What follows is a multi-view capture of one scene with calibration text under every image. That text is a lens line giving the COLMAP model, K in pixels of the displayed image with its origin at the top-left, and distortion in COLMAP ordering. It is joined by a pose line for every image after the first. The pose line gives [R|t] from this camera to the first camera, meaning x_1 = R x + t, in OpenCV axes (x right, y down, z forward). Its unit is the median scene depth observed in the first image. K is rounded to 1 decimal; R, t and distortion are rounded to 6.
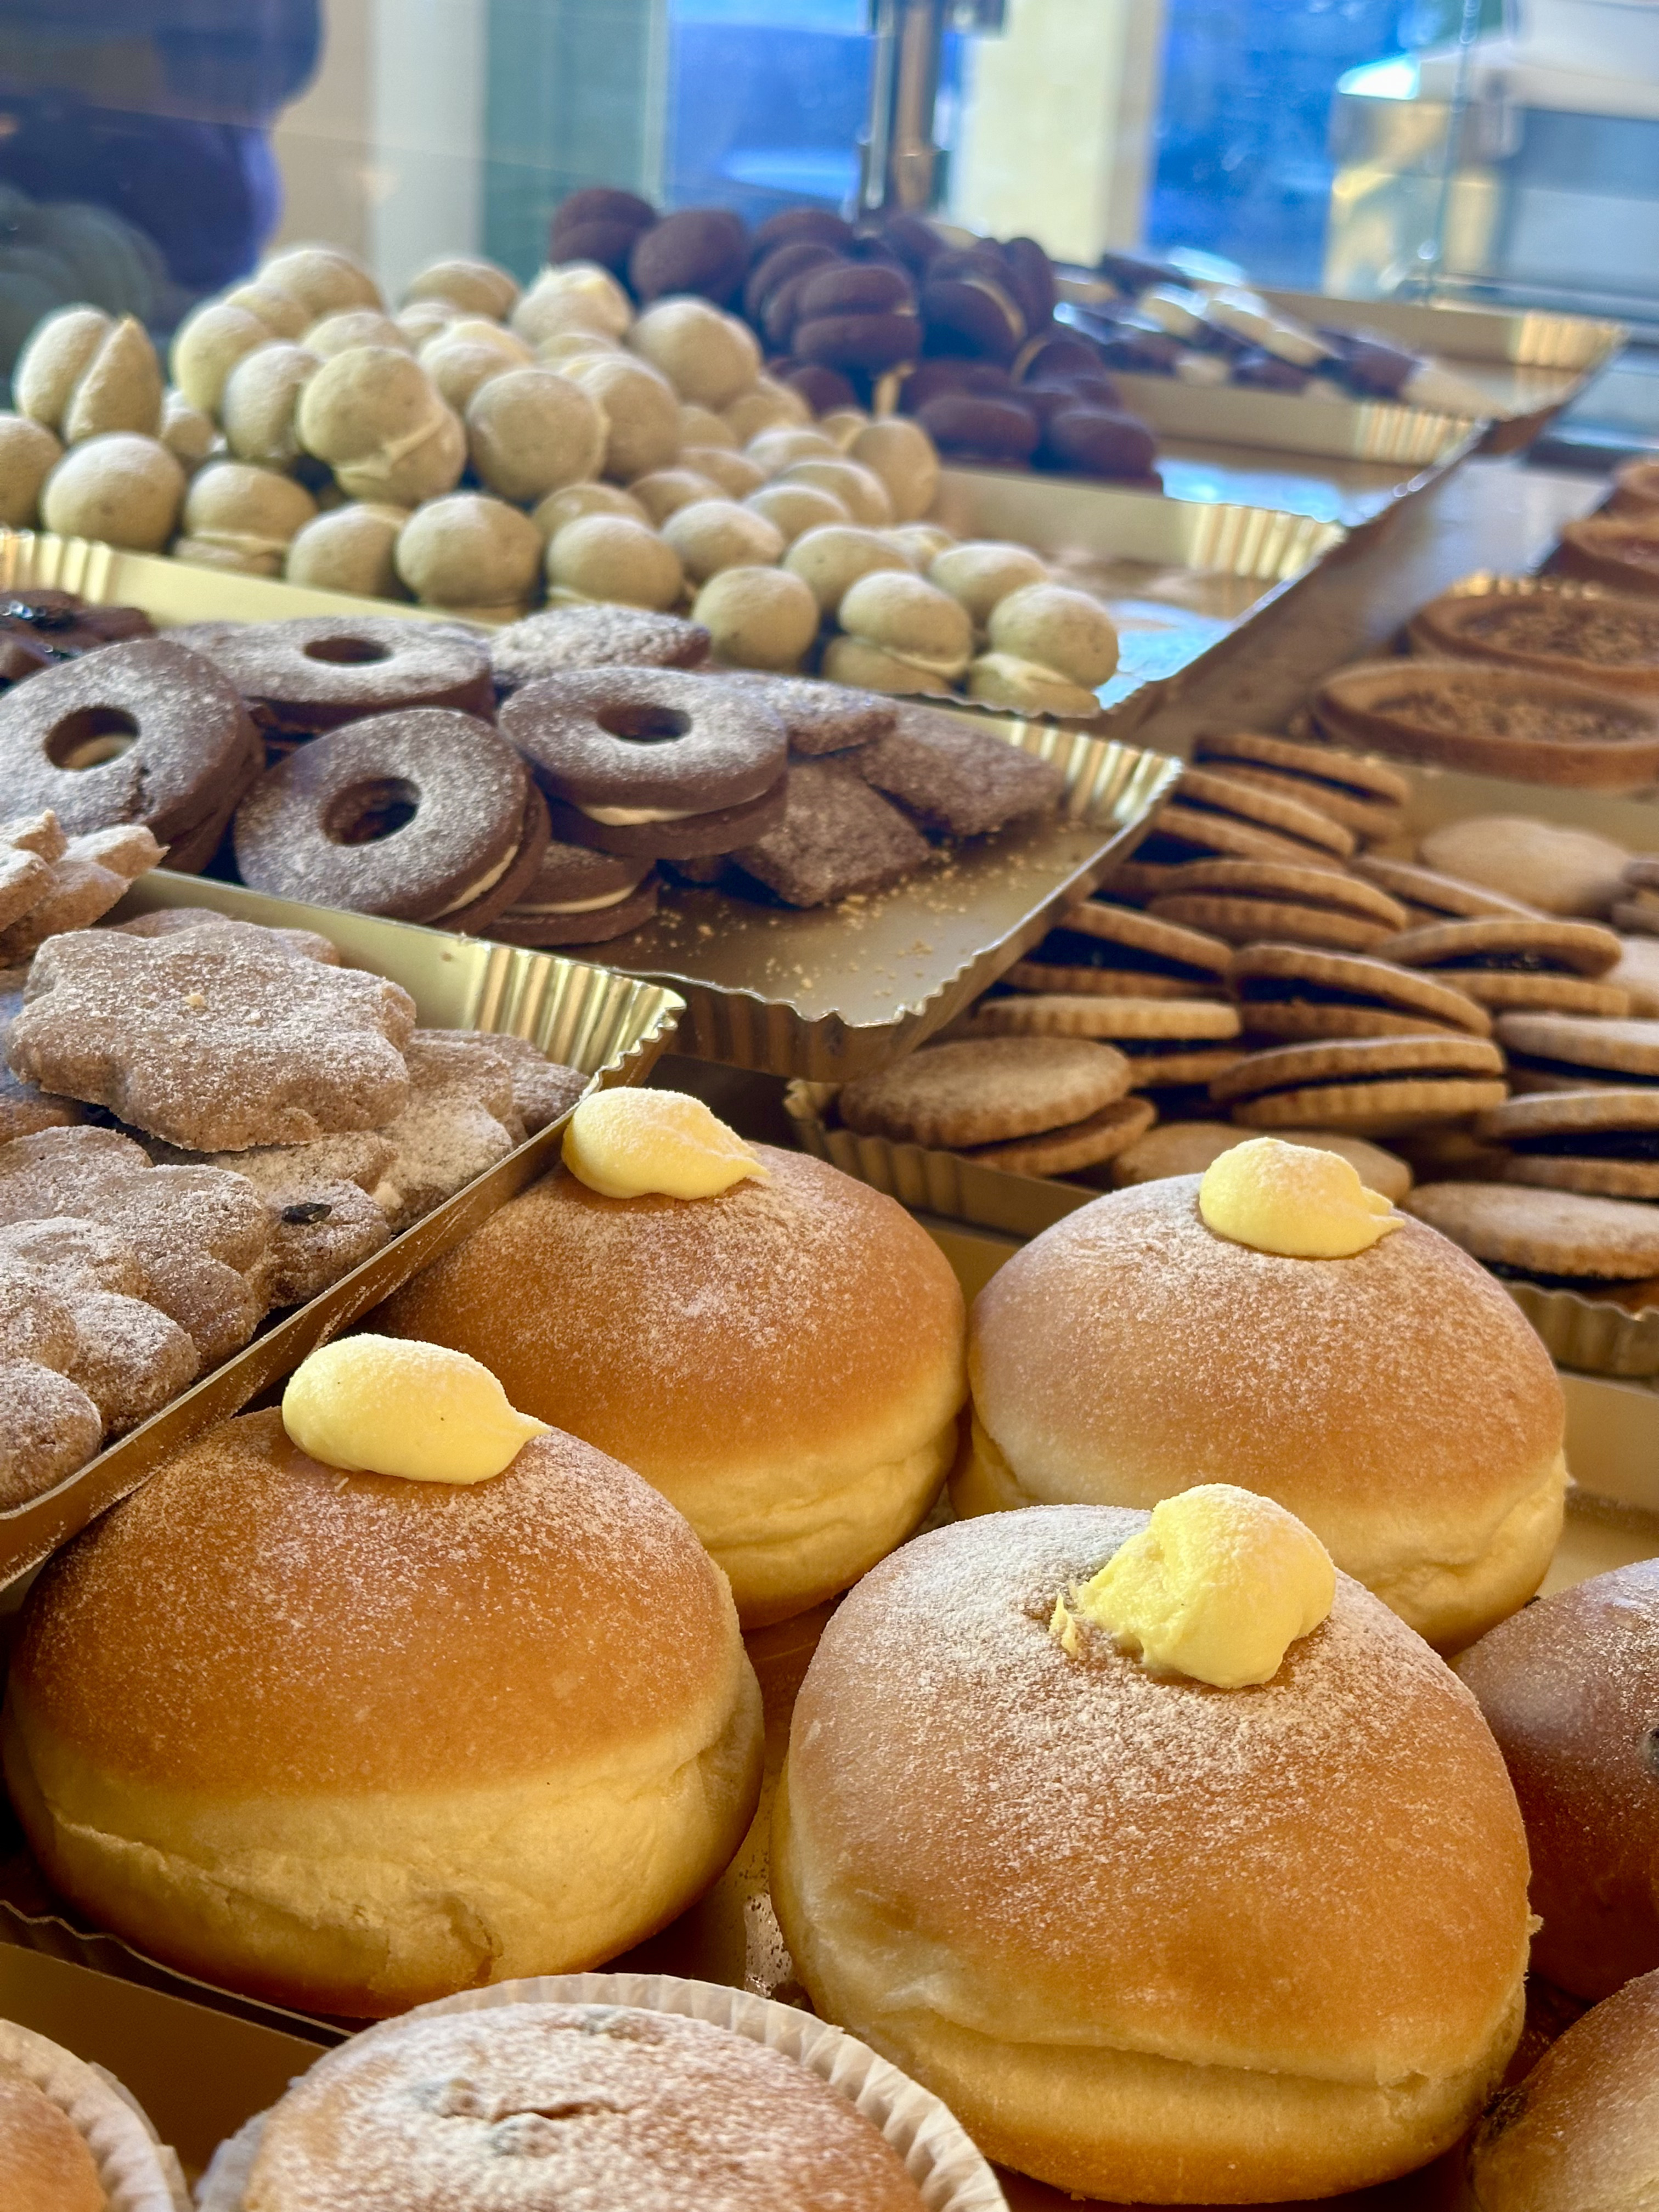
lens RADIAL K [[3110.5, 0, 829.5], [0, 3110.5, 1106.0], [0, 0, 1]] dist [0.087634, 0.043292]
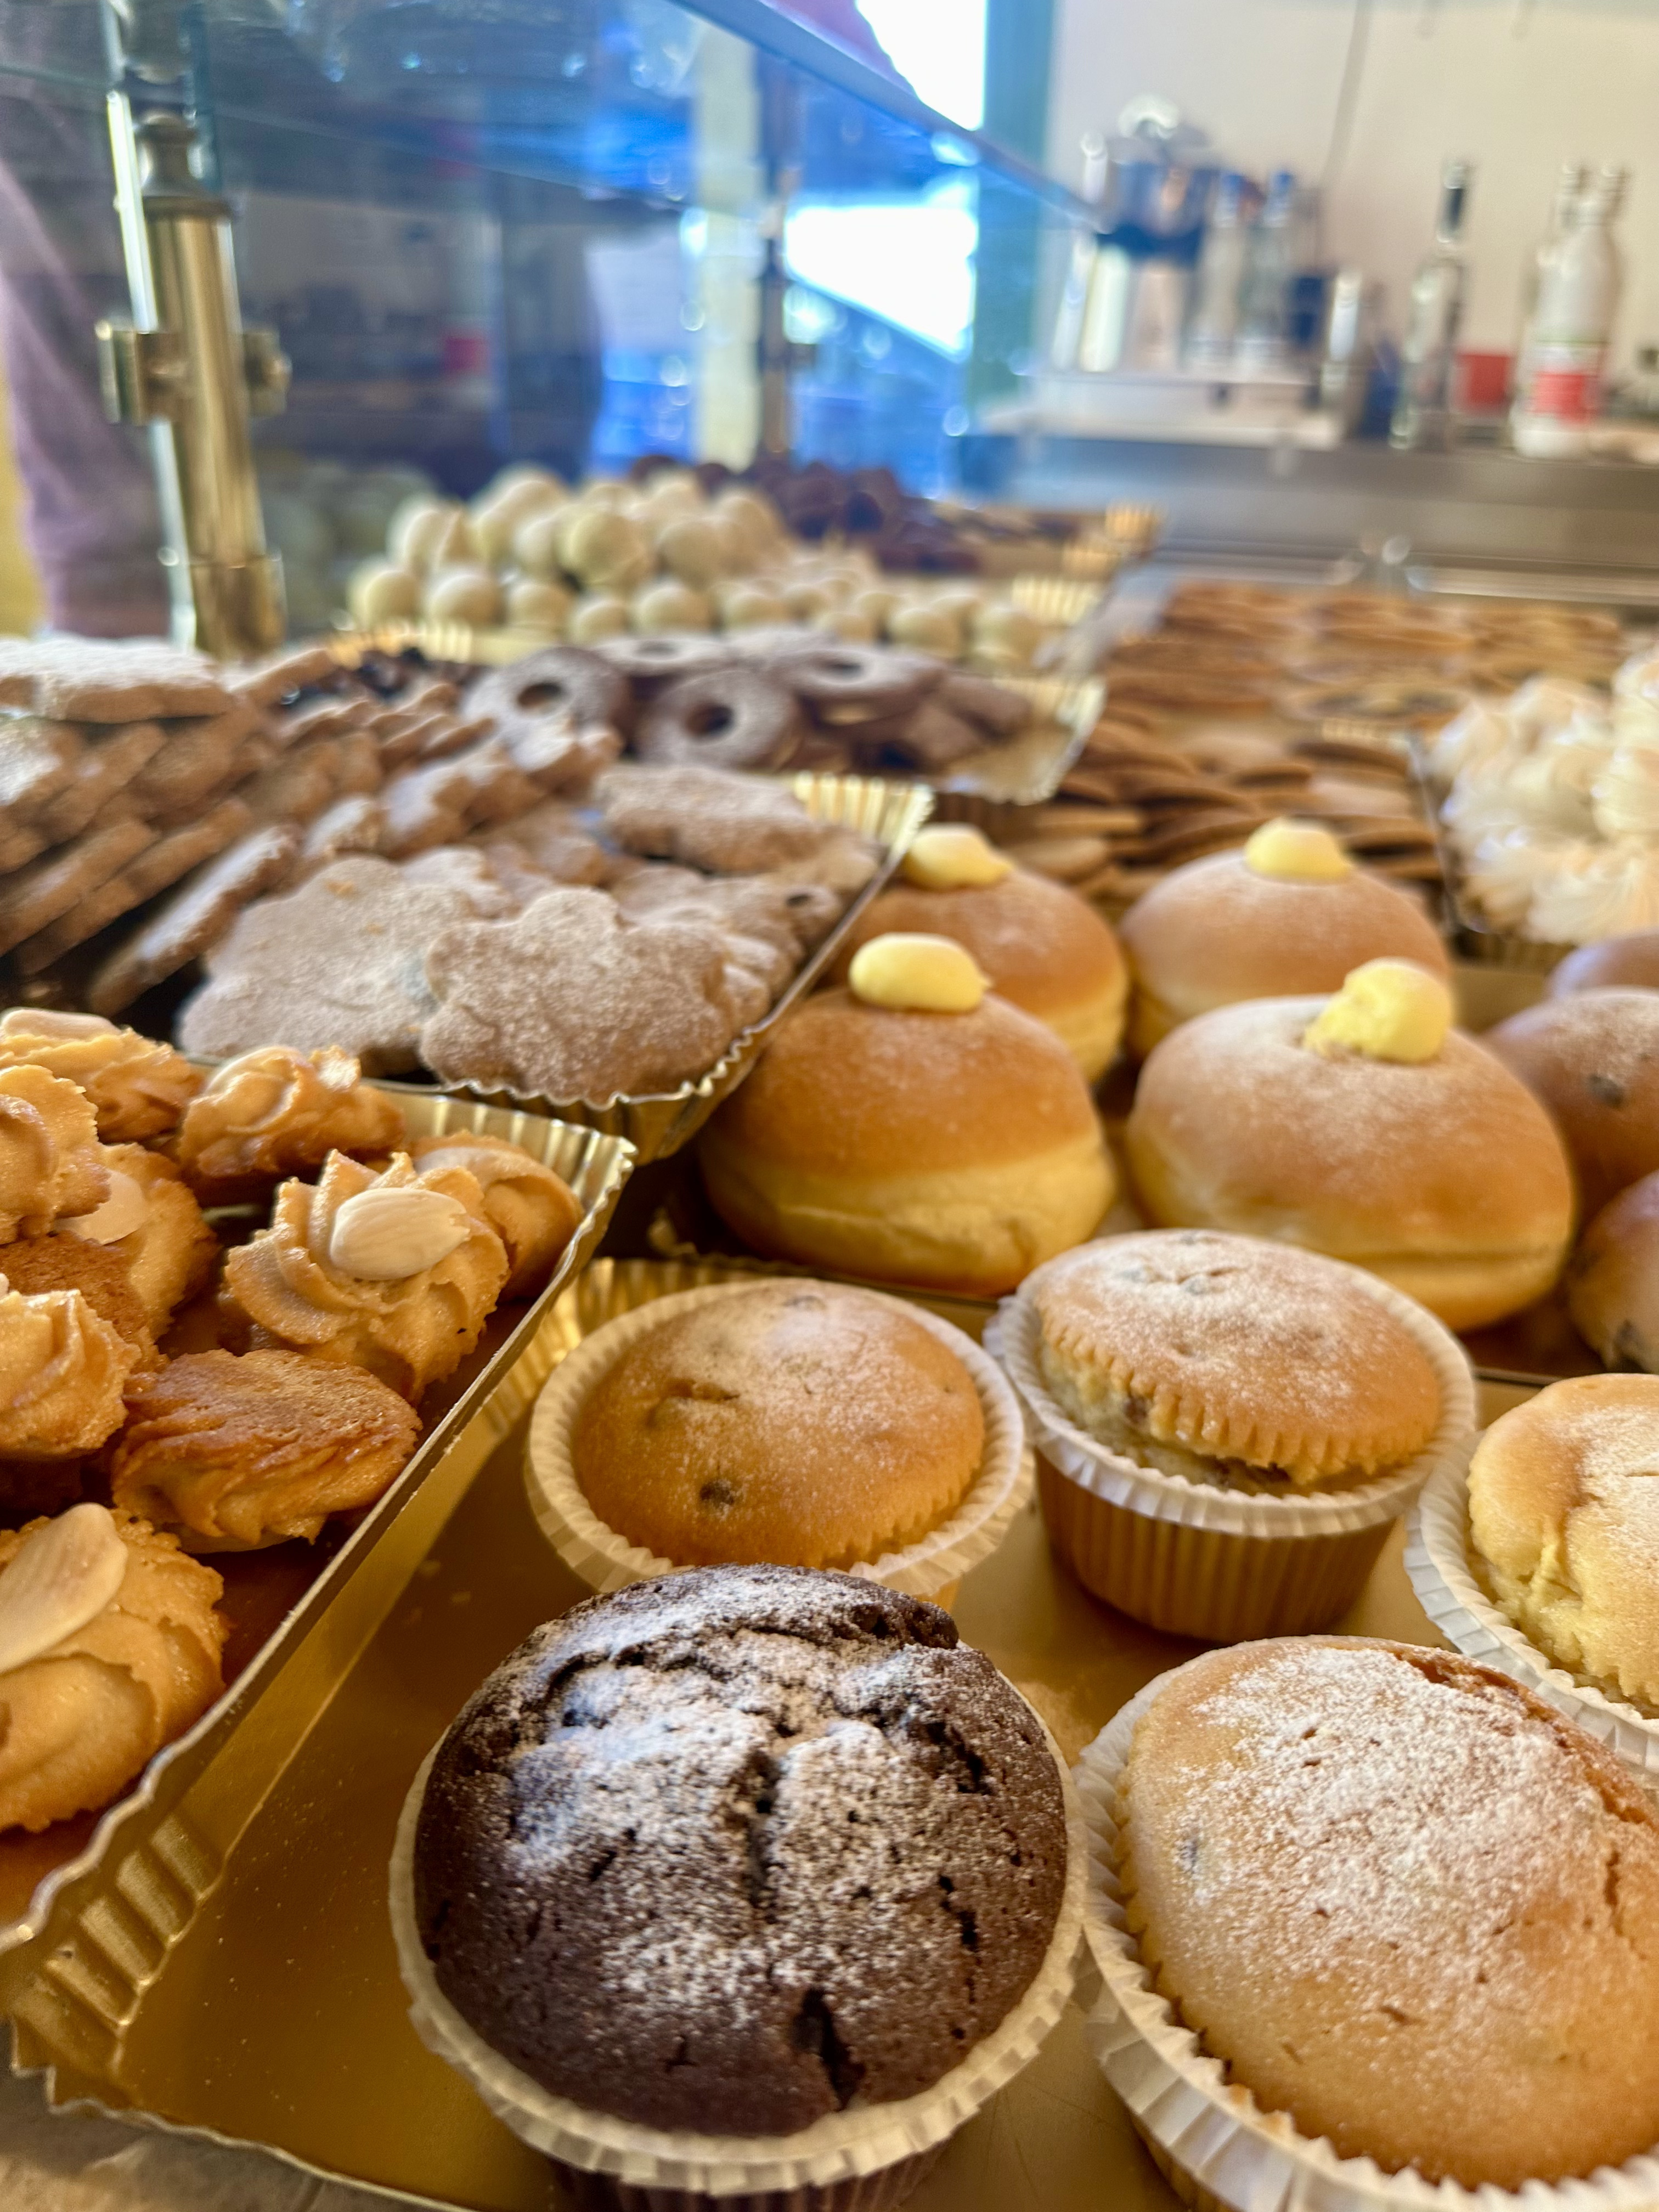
lens RADIAL K [[1600.3, 0, 829.5], [0, 1600.3, 1106.0], [0, 0, 1]] dist [0.101087, -0.132342]
pose [[0.986860, -0.102130, 0.125205, -0.313209], [0.096393, 0.994032, 0.051071, 0.120875], [-0.129674, -0.038331, 0.990816, 0.091885]]
